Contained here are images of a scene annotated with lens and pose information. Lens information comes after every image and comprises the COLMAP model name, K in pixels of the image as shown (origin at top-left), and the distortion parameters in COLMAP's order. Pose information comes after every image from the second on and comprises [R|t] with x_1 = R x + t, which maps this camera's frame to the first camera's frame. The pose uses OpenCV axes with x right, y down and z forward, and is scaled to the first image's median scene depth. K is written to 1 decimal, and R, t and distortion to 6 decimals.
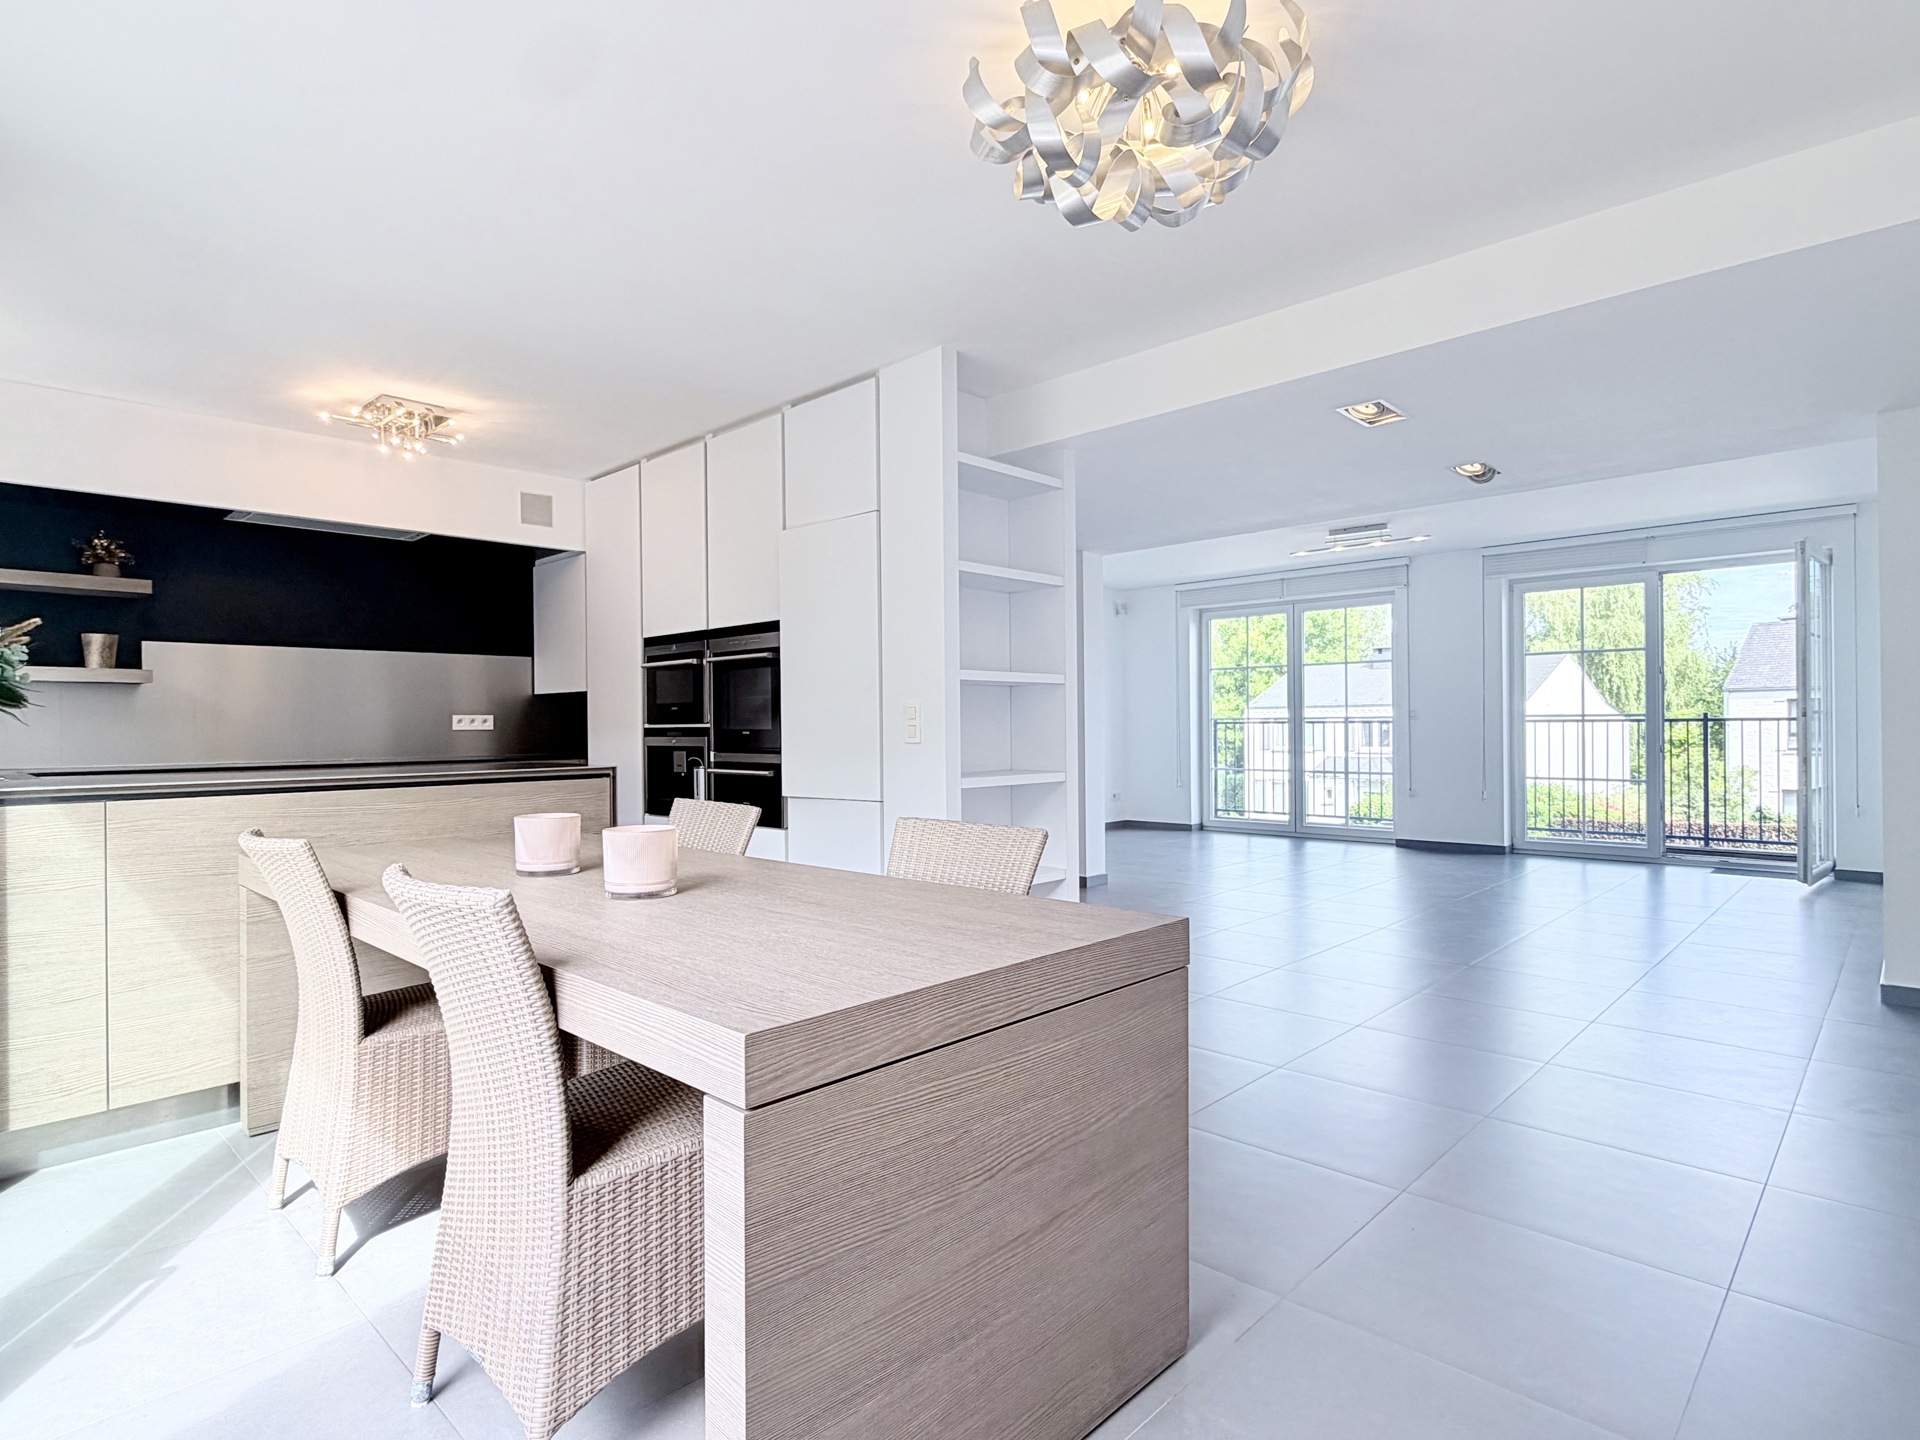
lens RADIAL K [[1011.1, 0, 960.0], [0, 1011.1, 720.0], [0, 0, 1]] dist [-0.000747, -0.001473]
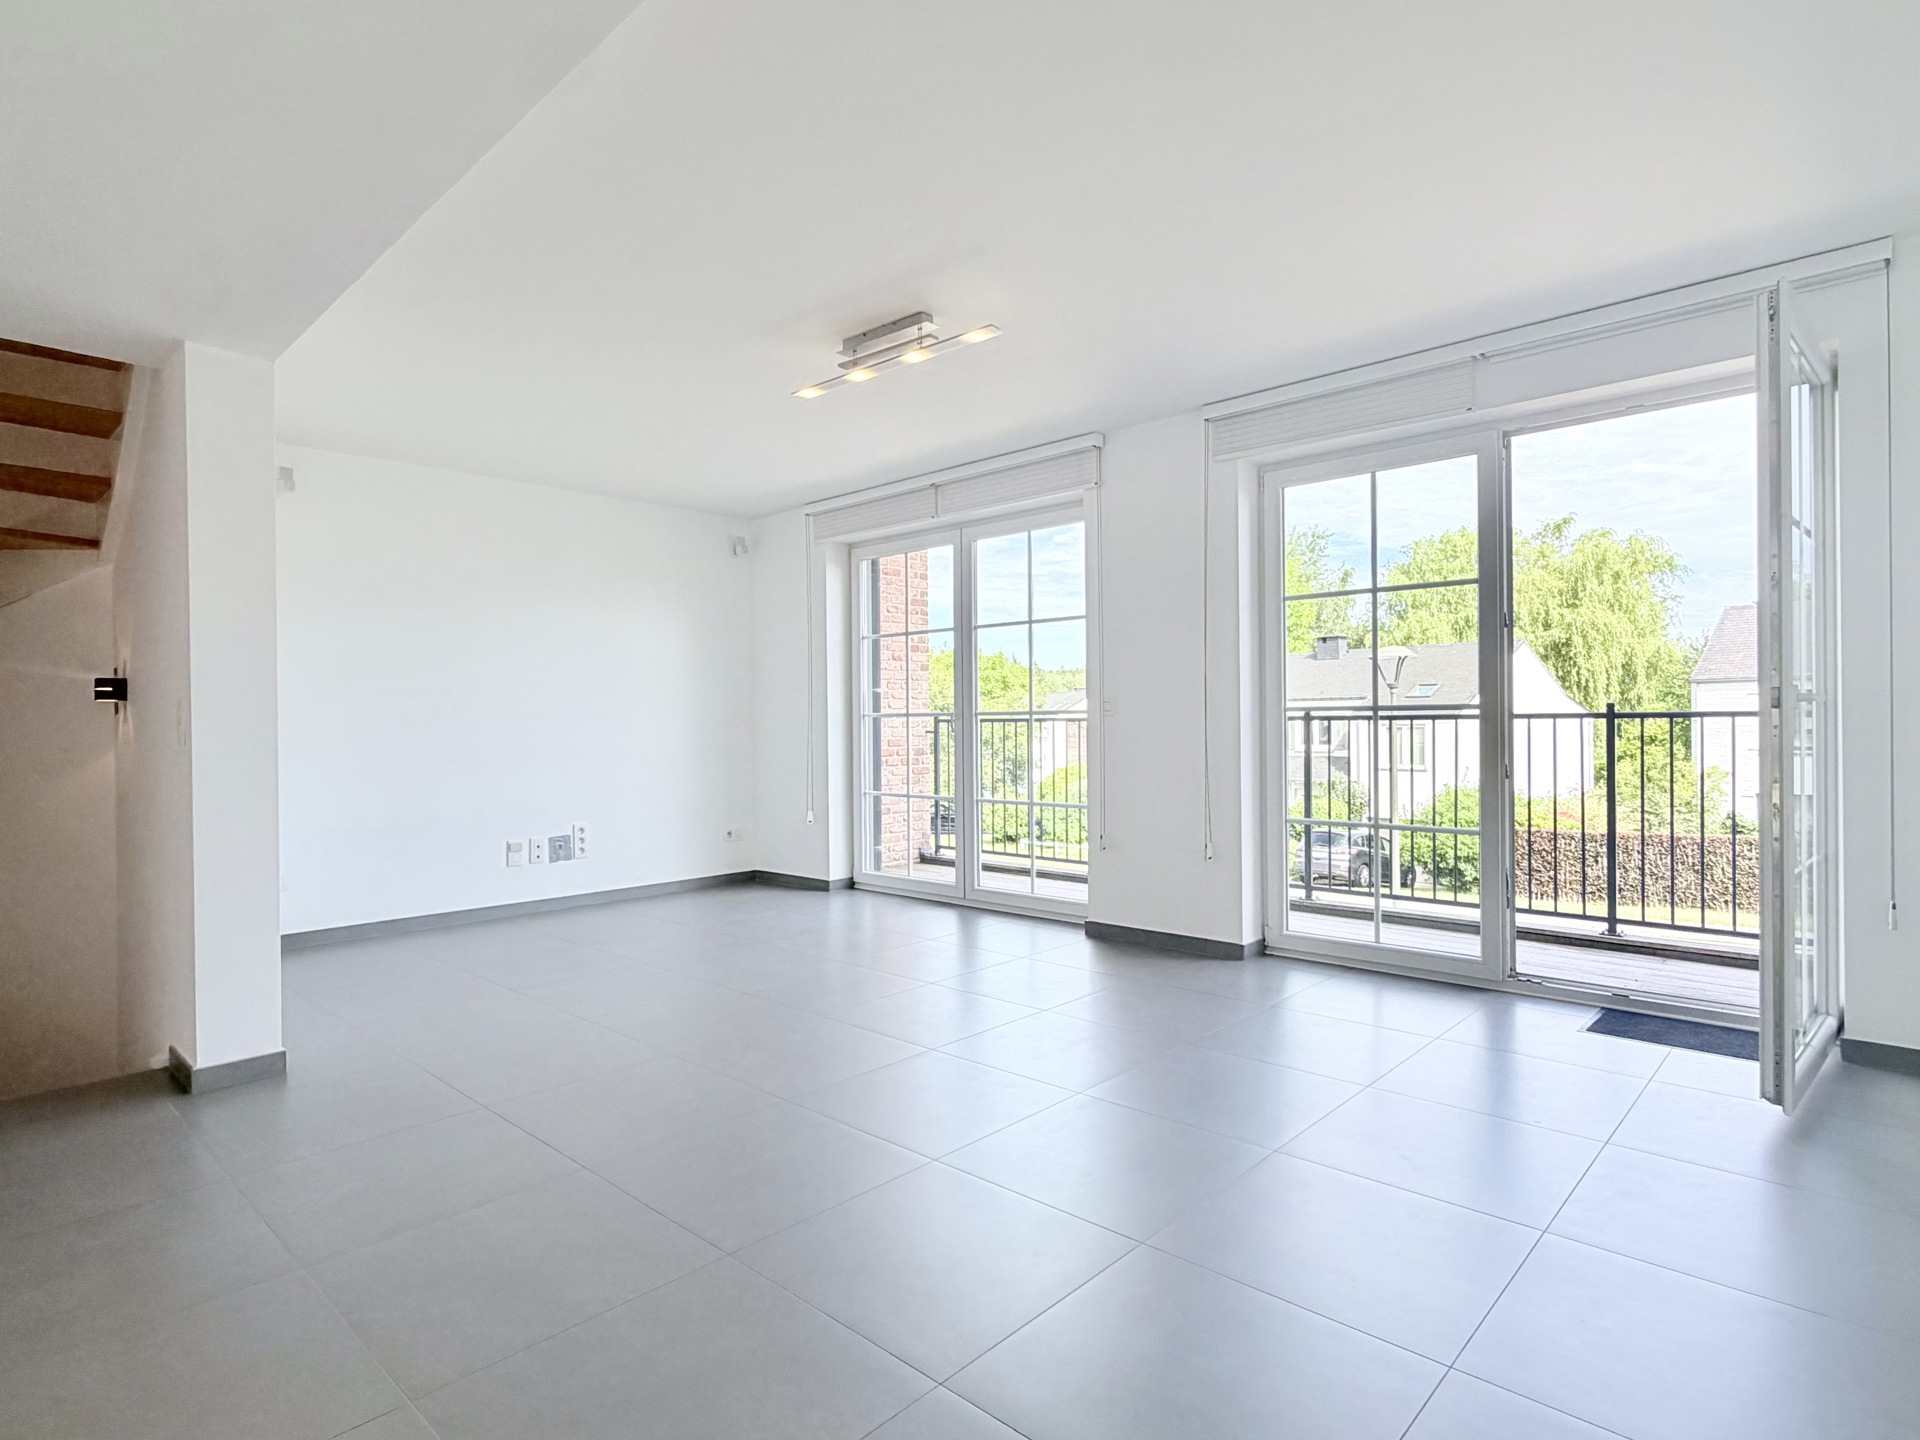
lens RADIAL K [[1017.8, 0, 960.0], [0, 1017.8, 720.0], [0, 0, 1]] dist [0.002821, 0.000360]
pose [[0.999845, -0.002024, 0.017515, 0.295368], [0.001962, 0.999992, 0.003521, -0.000174], [-0.017522, -0.003486, 0.999840, 0.351213]]
